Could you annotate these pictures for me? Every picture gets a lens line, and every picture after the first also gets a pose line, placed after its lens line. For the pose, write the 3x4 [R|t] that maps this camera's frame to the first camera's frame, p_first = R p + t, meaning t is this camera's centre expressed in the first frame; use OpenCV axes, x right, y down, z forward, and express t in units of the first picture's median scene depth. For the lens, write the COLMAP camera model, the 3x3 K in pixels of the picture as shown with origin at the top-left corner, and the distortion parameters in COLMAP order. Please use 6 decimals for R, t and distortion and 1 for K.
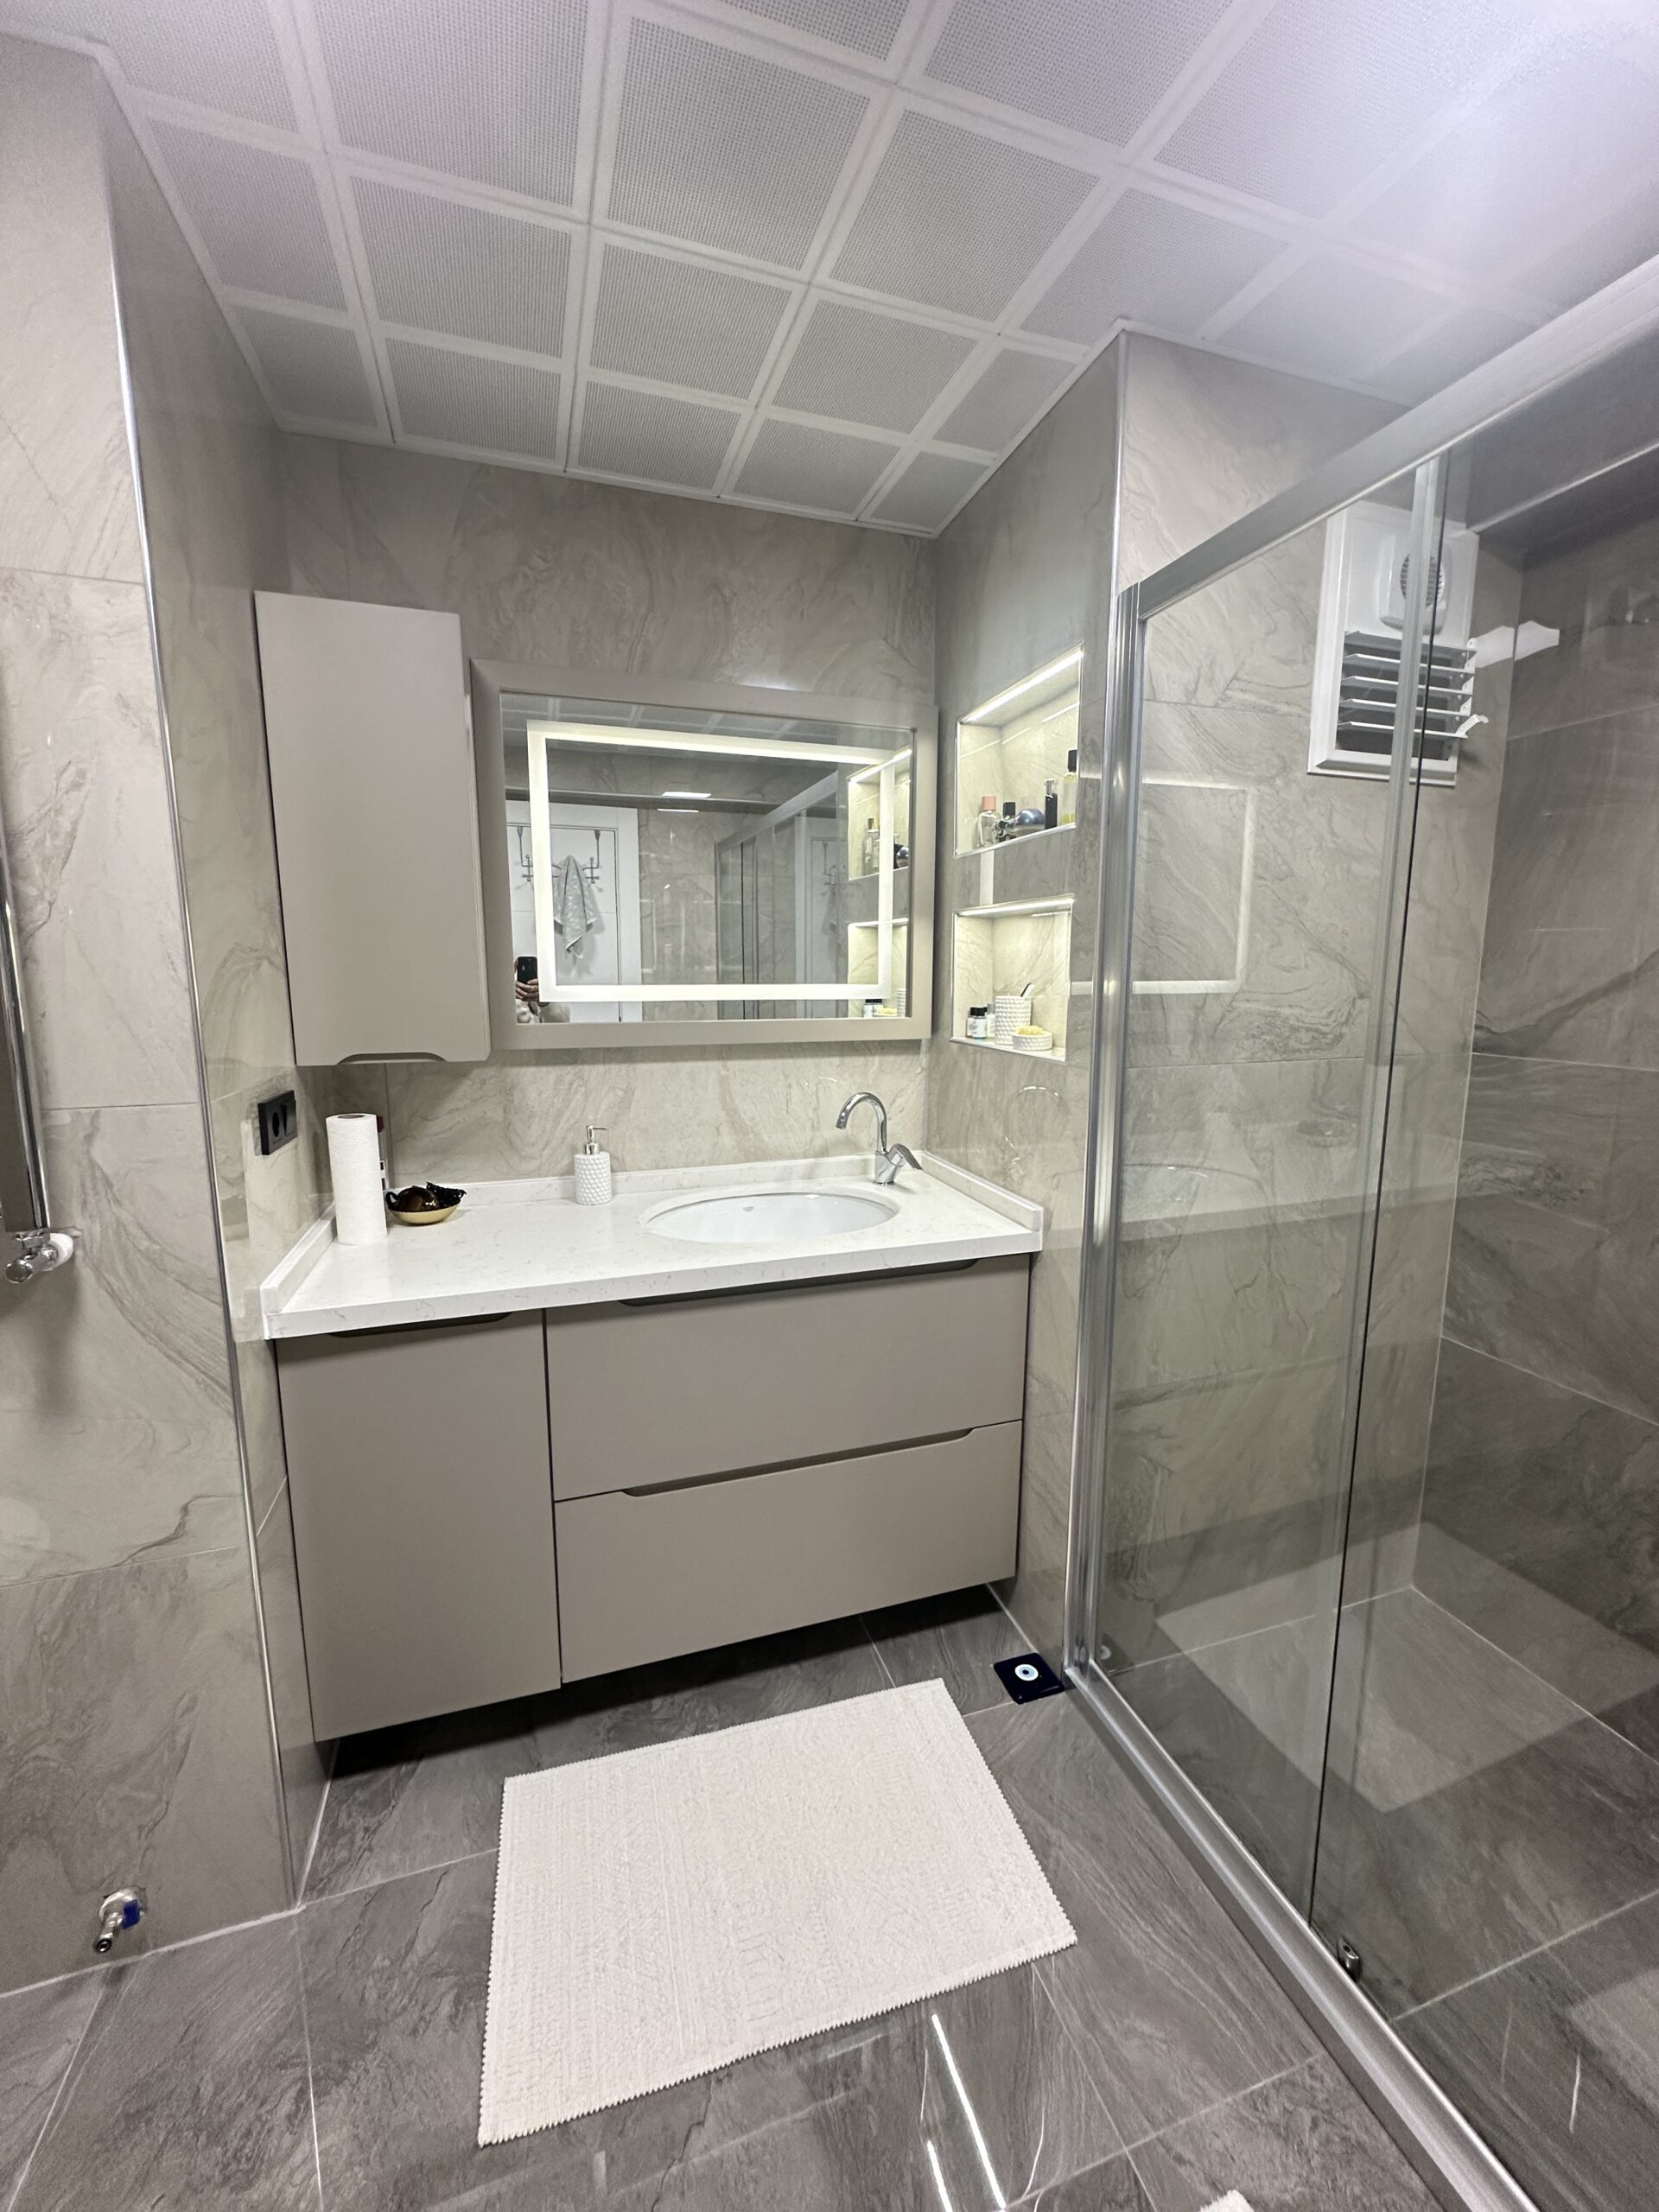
lens RADIAL K [[883.4, 0, 831.2], [0, 883.4, 1102.4], [0, 0, 1]] dist [-0.002239, 0.000770]
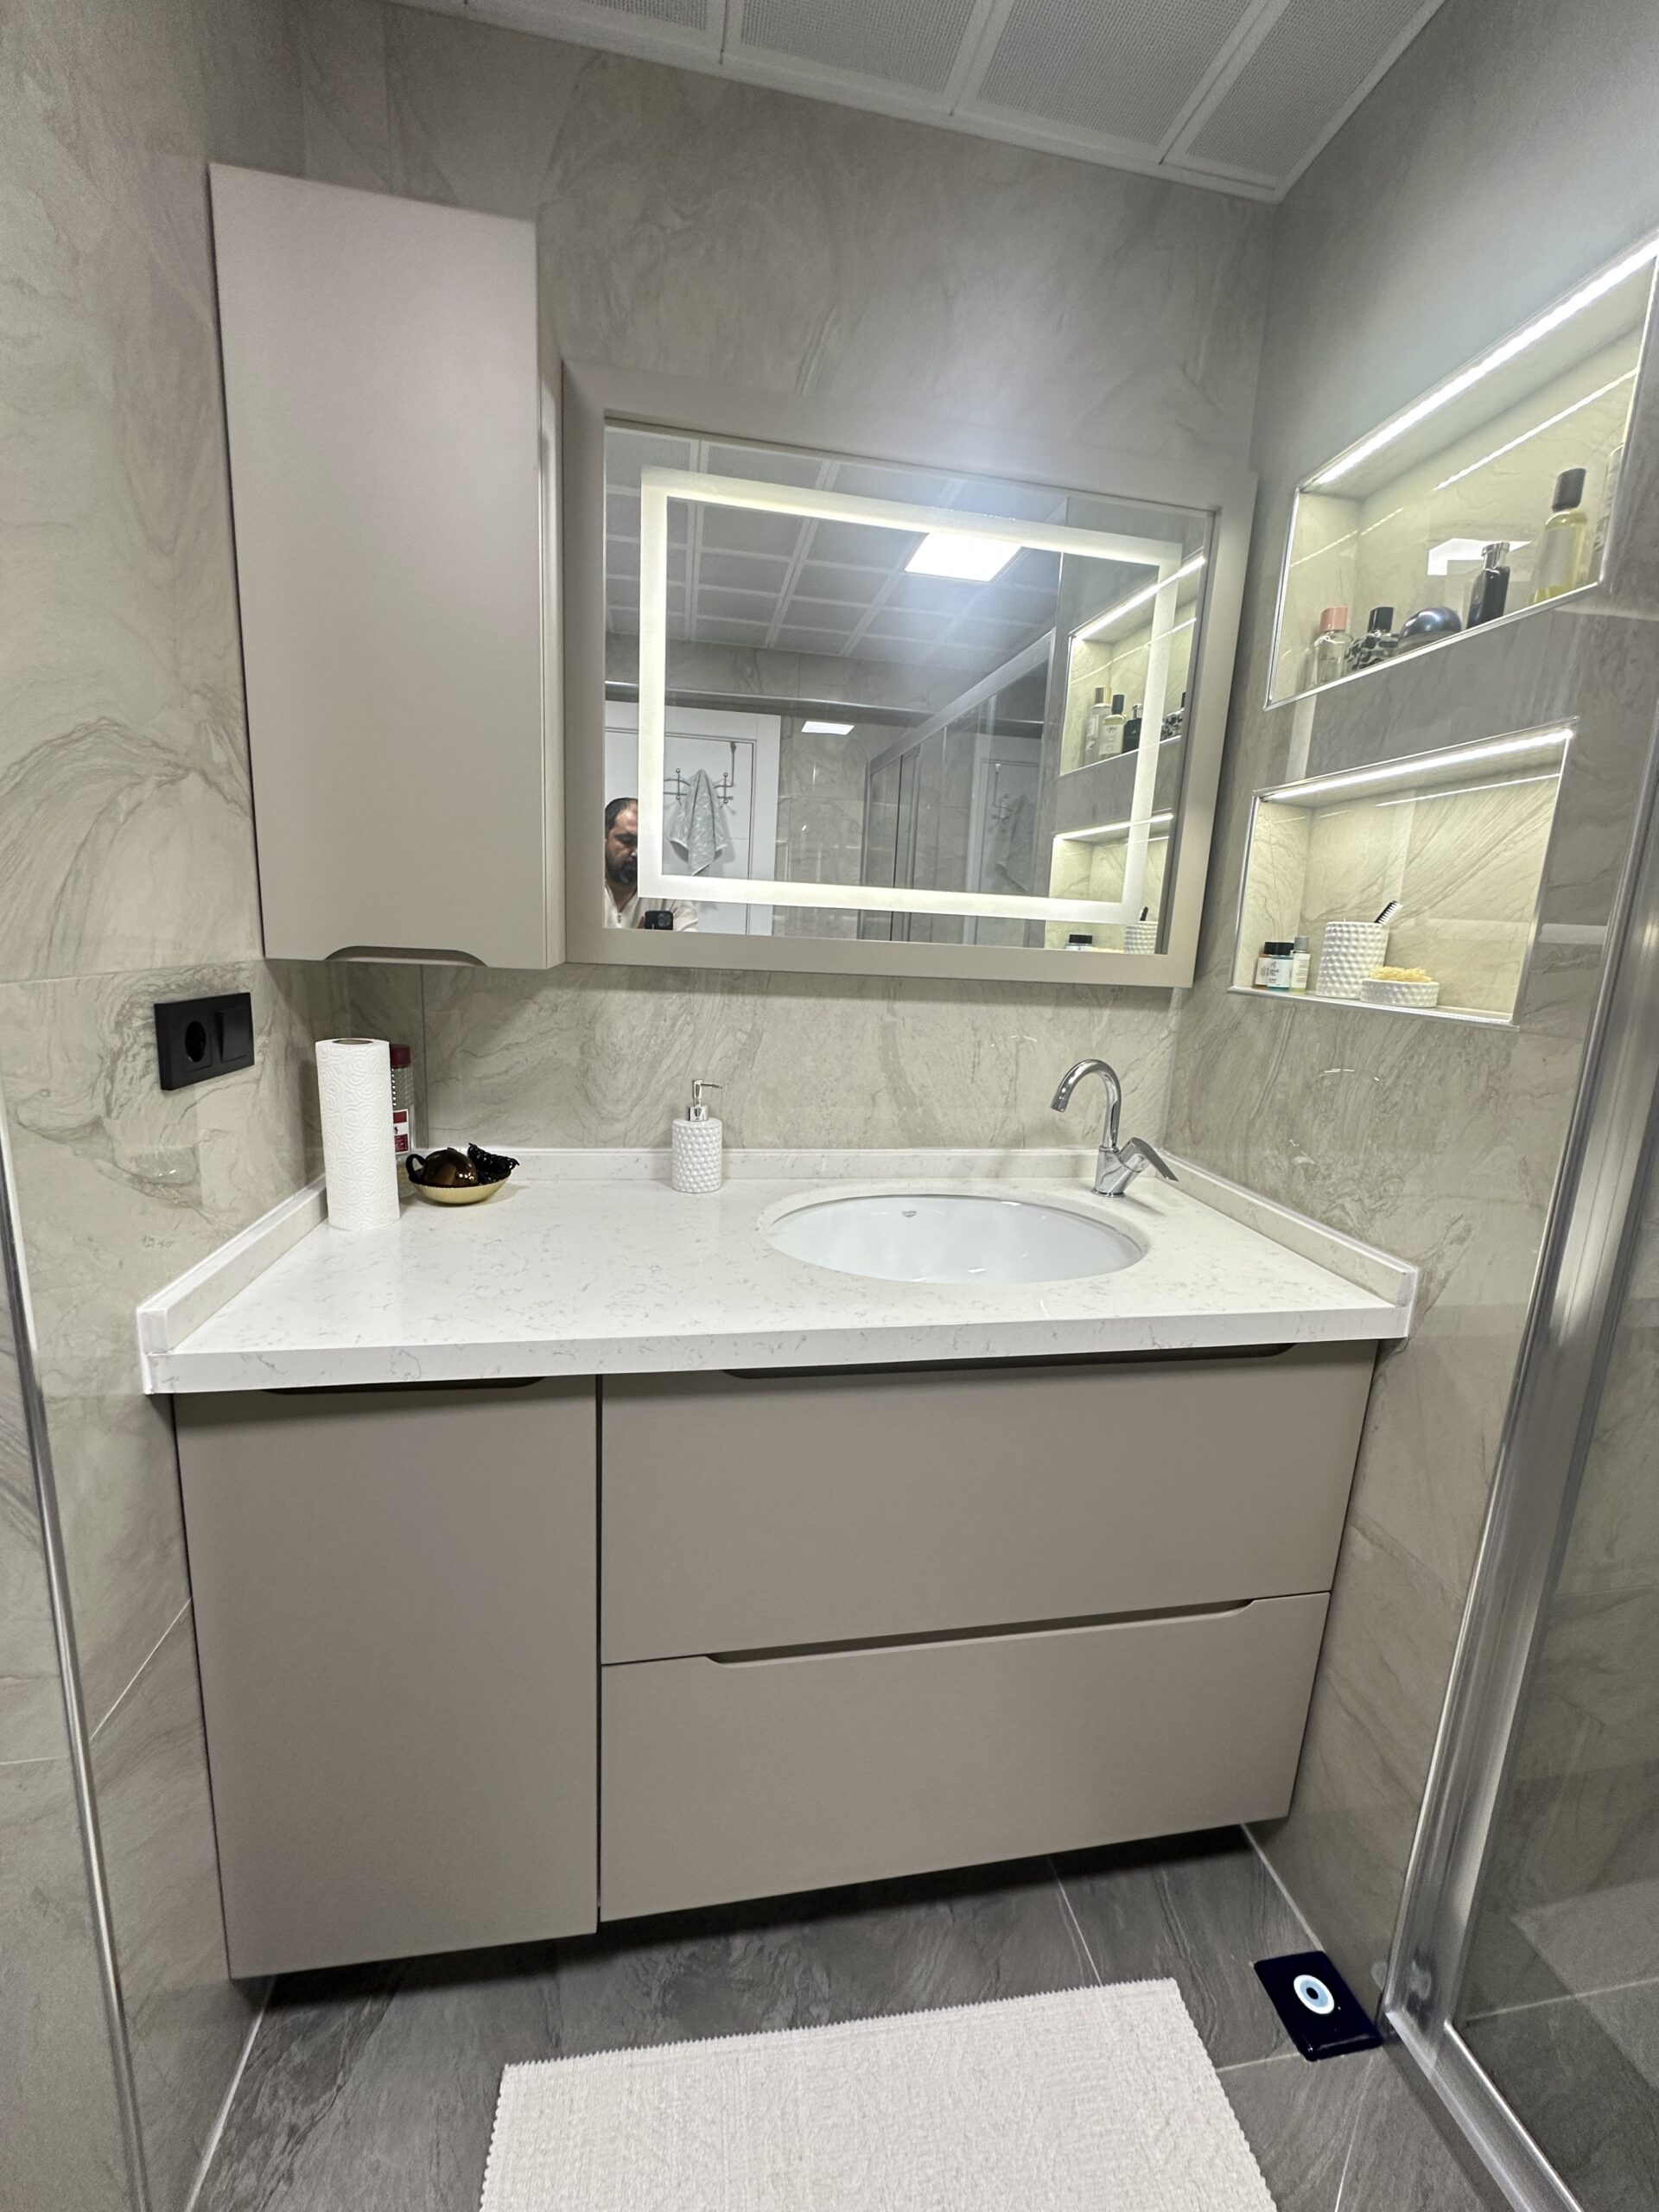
lens RADIAL K [[883.4, 0, 831.2], [0, 883.4, 1102.4], [0, 0, 1]] dist [-0.002239, 0.000770]
pose [[0.989206, 0.072383, -0.127405, -0.083338], [-0.067866, 0.996914, 0.039452, 0.009705], [0.129868, -0.030379, 0.991066, 0.342989]]
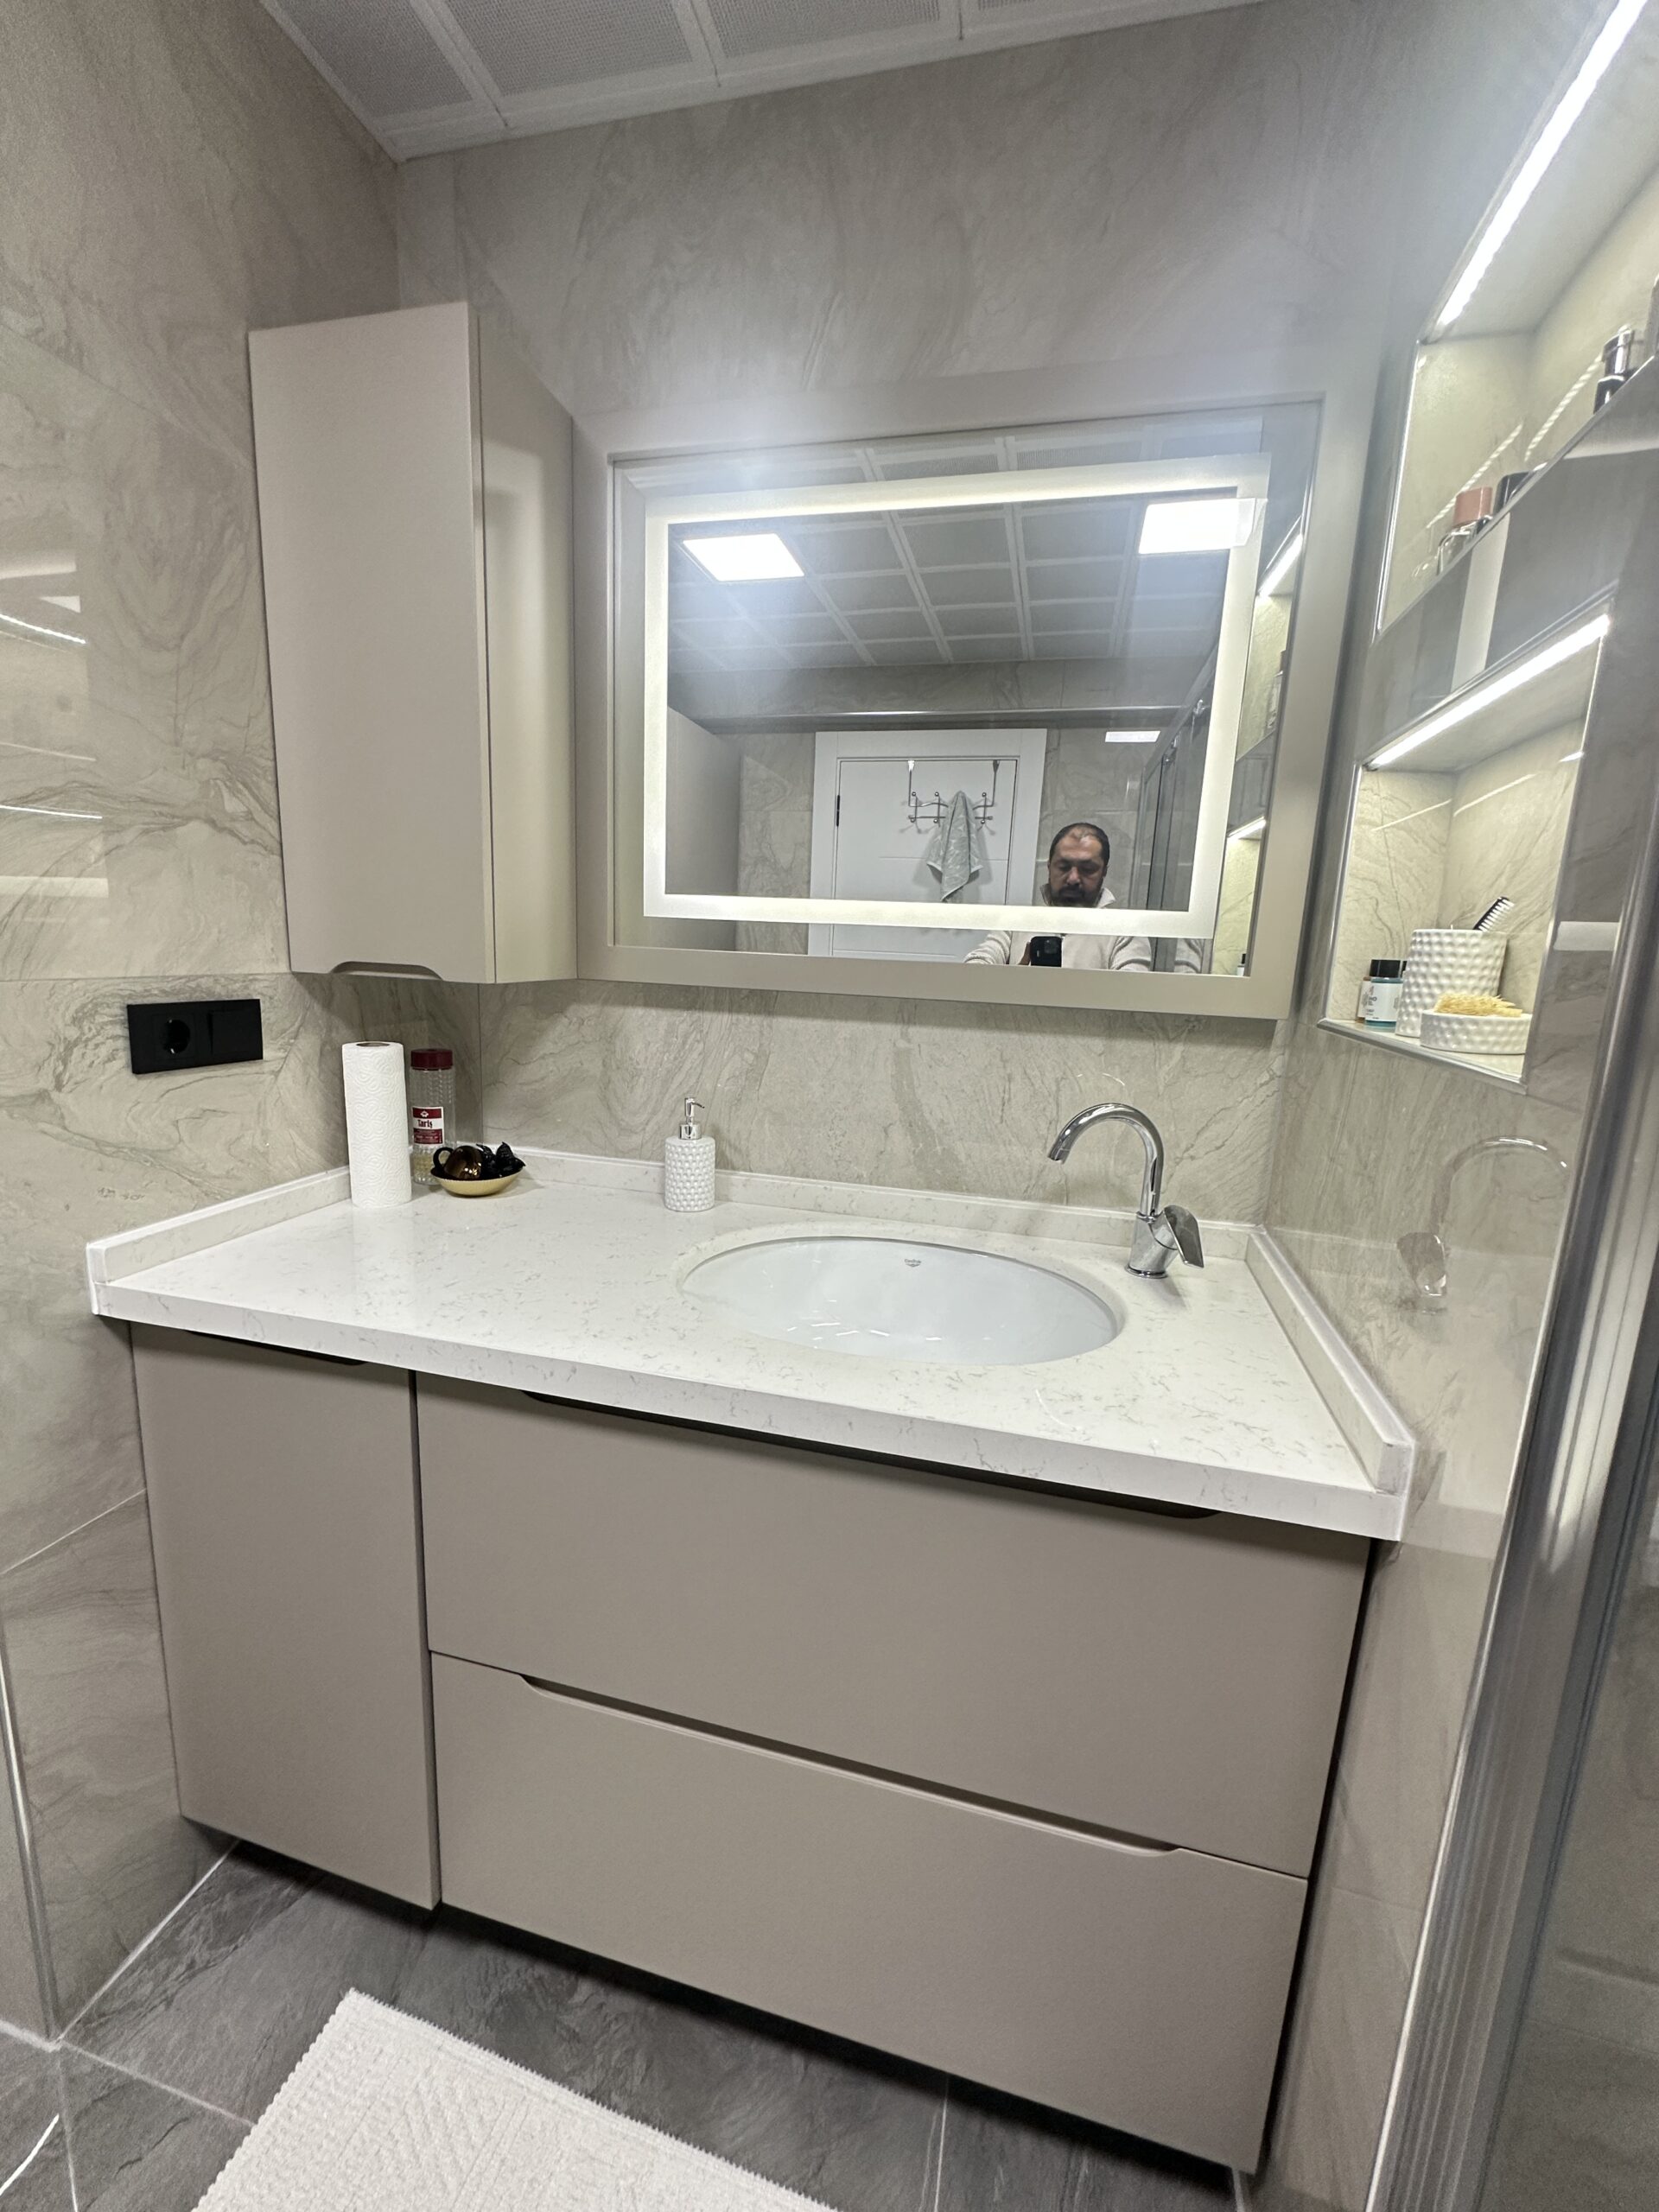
lens RADIAL K [[882.3, 0, 830.7], [0, 882.3, 1102.0], [0, 0, 1]] dist [-0.001274, 0.000591]
pose [[0.845135, 0.130522, -0.518373, 0.194404], [-0.121987, 0.991236, 0.050702, -0.020817], [0.520447, 0.020385, 0.853650, 0.497248]]
